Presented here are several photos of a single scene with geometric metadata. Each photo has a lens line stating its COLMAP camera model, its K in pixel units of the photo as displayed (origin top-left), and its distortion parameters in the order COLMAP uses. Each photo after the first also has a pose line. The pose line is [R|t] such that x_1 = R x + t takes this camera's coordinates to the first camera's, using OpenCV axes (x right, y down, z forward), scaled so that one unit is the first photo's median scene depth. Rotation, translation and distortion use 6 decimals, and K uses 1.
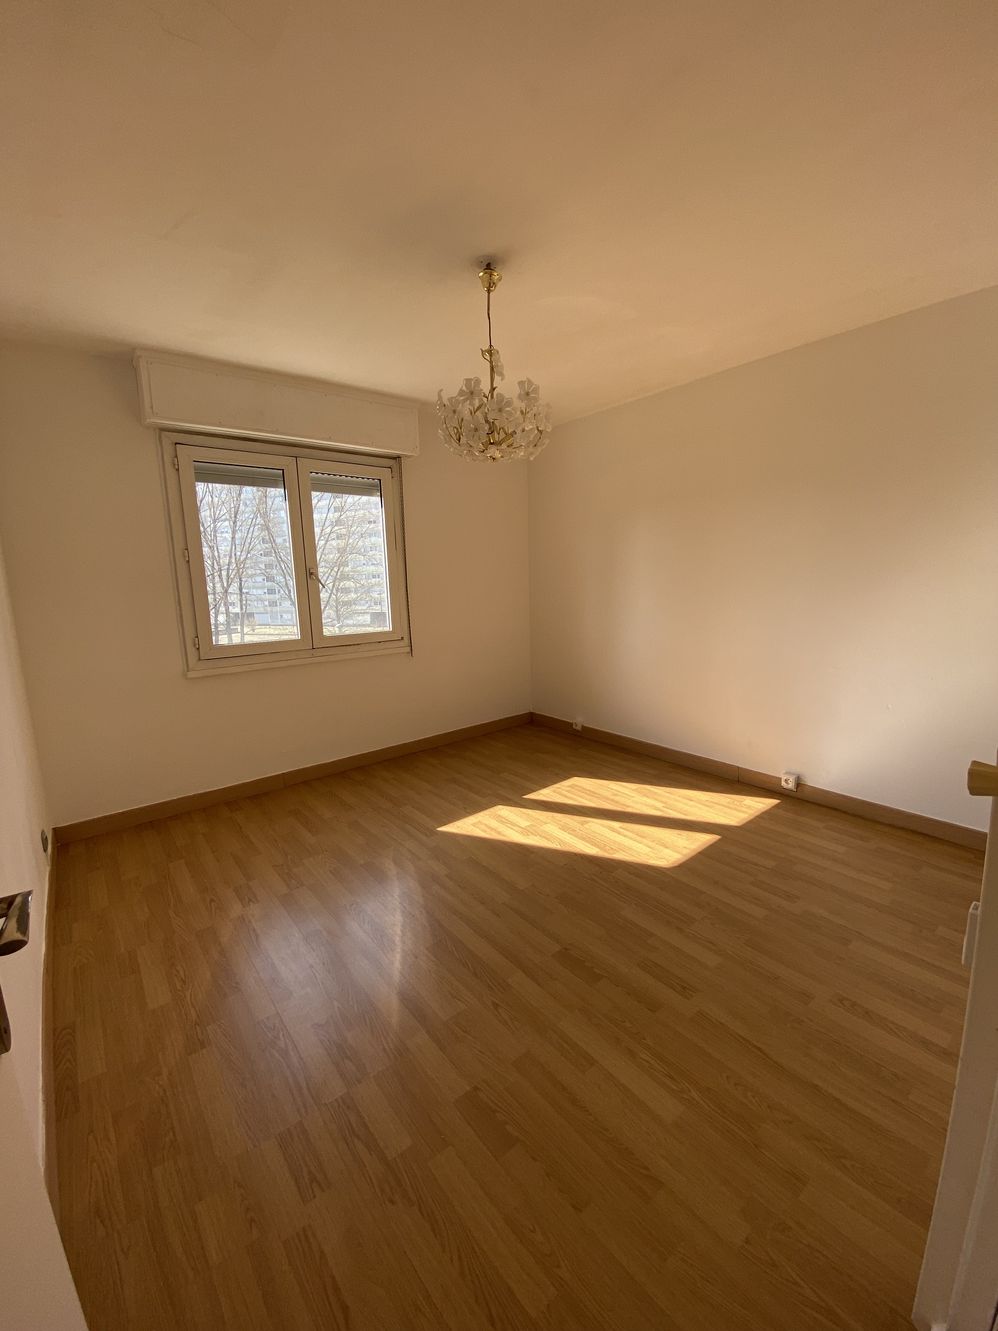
lens RADIAL K [[549.4, 0, 501.9], [0, 549.4, 671.8], [0, 0, 1]] dist [0.000497, -0.017653]
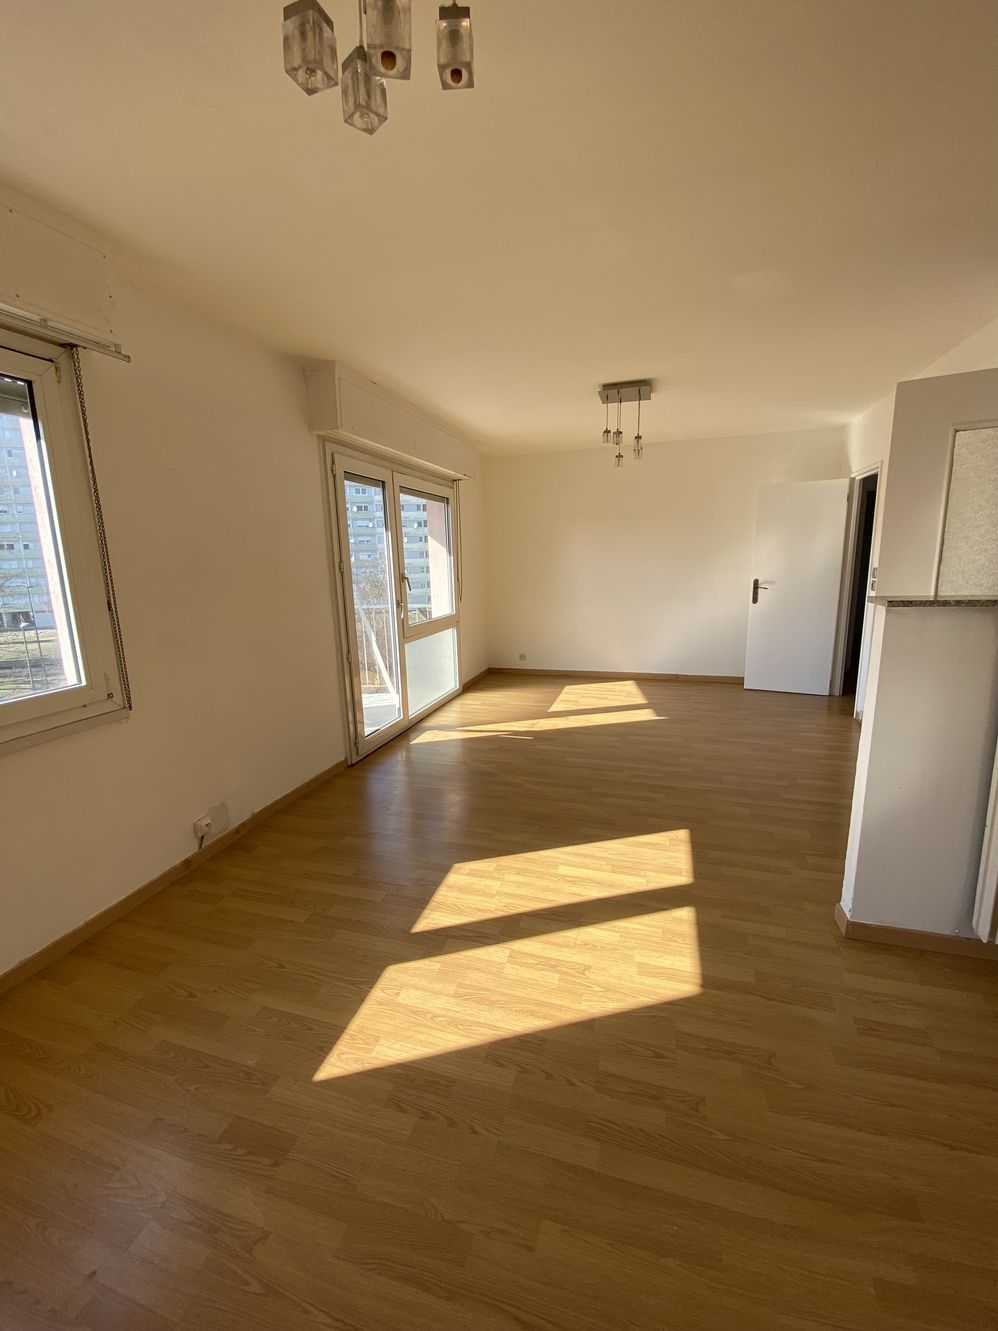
lens RADIAL K [[549.4, 0, 501.9], [0, 549.4, 671.8], [0, 0, 1]] dist [0.000497, -0.017653]
pose [[0.836767, -0.111027, 0.536184, -0.118520], [0.109958, 0.993351, 0.034093, -0.048616], [-0.536404, 0.030430, 0.843412, 0.286754]]
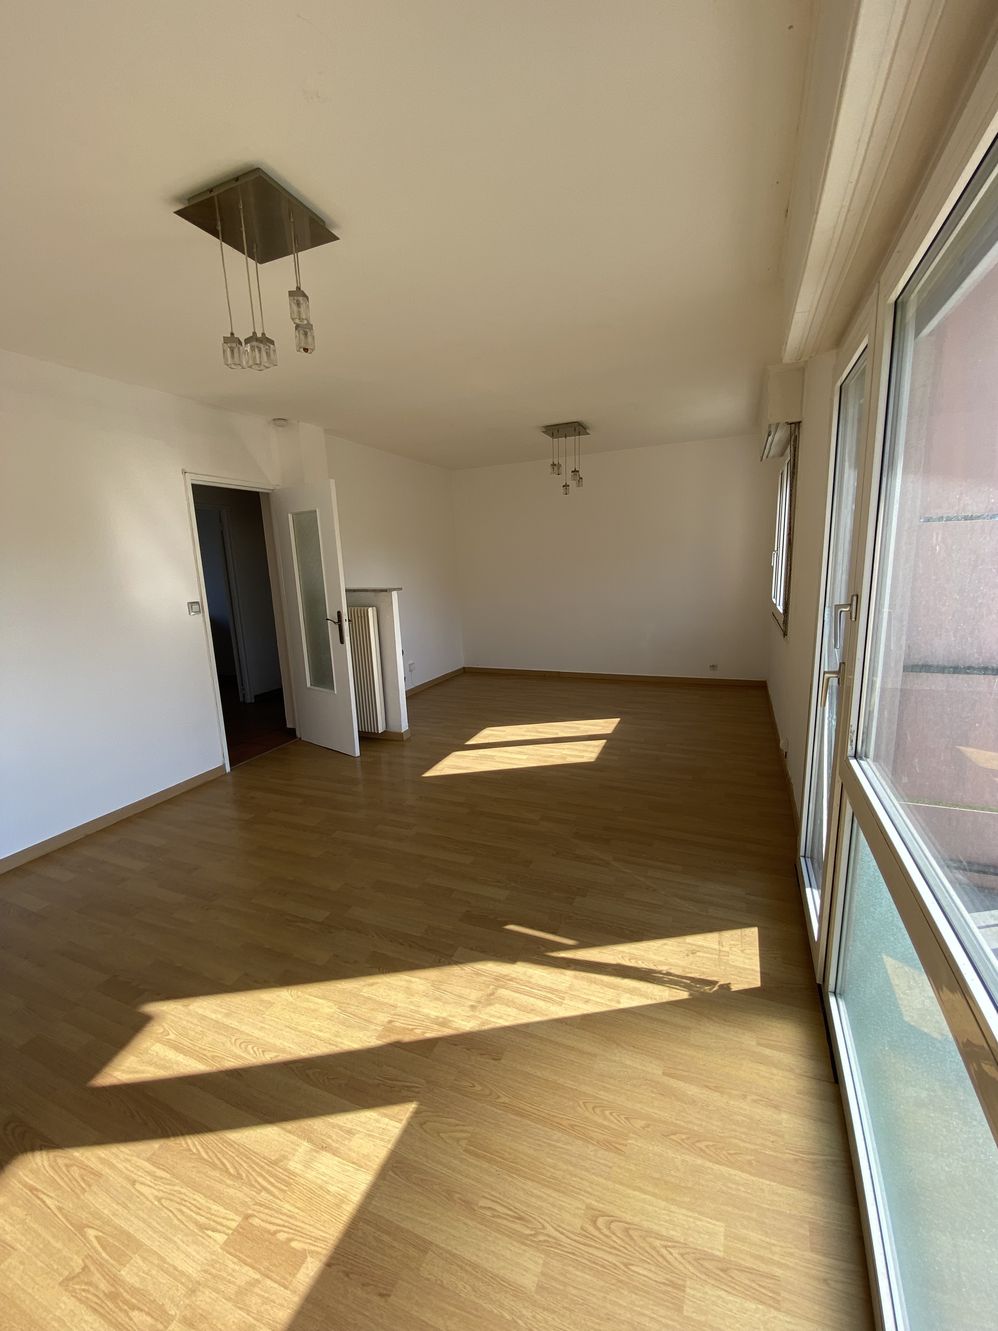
lens RADIAL K [[549.4, 0, 501.9], [0, 549.4, 671.8], [0, 0, 1]] dist [0.000497, -0.017653]
pose [[-0.881763, 0.148852, -0.447591, 0.564959], [-0.028004, 0.930709, 0.364687, -0.261507], [0.470861, 0.334101, -0.816496, 1.311752]]
